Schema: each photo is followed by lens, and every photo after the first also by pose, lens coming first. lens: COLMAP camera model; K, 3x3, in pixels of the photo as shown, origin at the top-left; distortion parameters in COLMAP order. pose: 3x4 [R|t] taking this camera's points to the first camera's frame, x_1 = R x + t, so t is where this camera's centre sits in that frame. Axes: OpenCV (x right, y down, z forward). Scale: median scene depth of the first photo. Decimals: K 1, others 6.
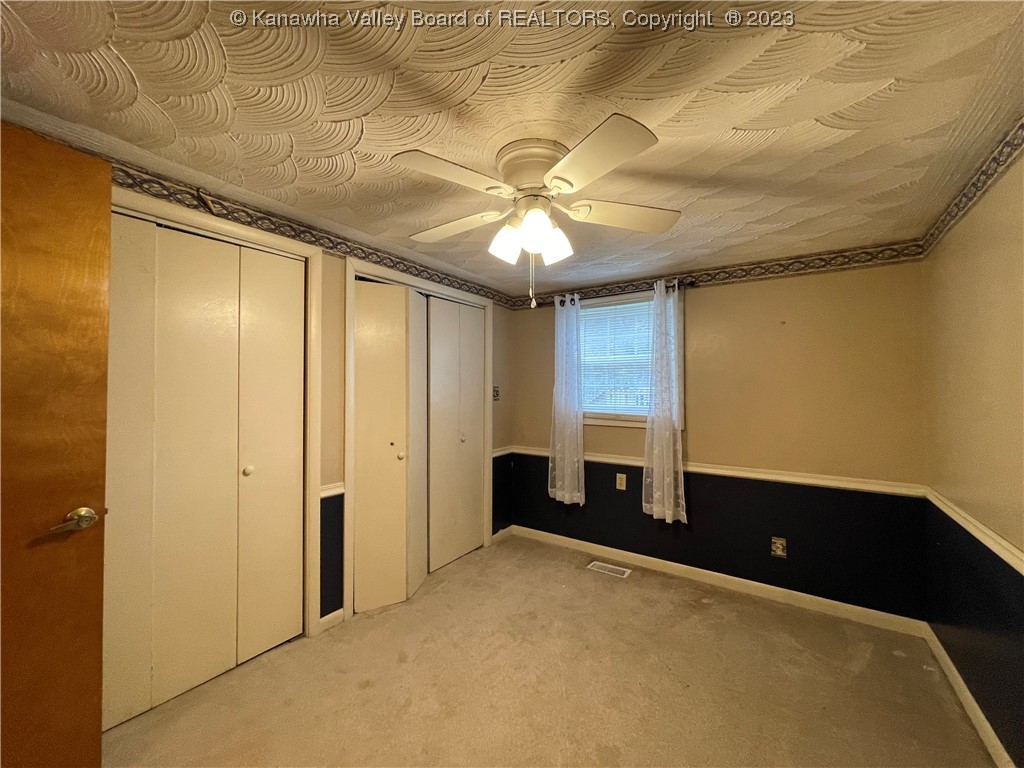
lens RADIAL K [[413.5, 0, 512.3], [0, 413.5, 380.5], [0, 0, 1]] dist [0.000351, 0.000416]
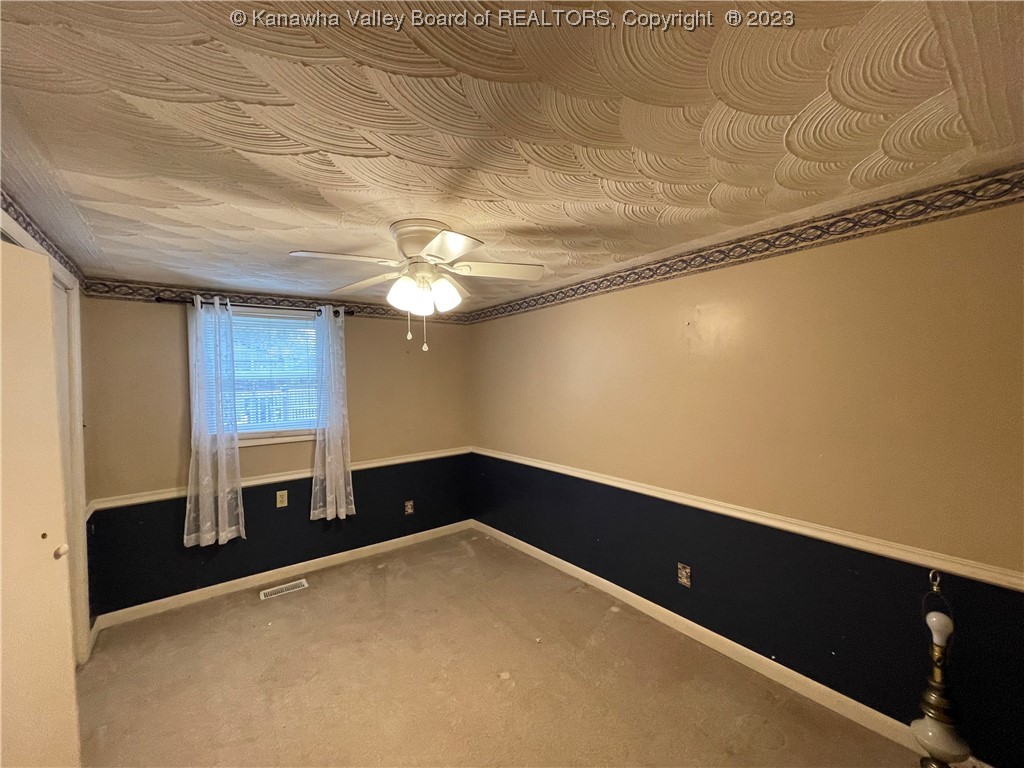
lens RADIAL K [[413.5, 0, 513.2], [0, 413.5, 383.9], [0, 0, 1]] dist [0.000351, 0.000416]
pose [[0.307709, -0.024874, 0.951155, -0.547592], [0.002038, 0.999673, 0.025484, -0.057955], [-0.951478, -0.005903, 0.307659, 0.194112]]
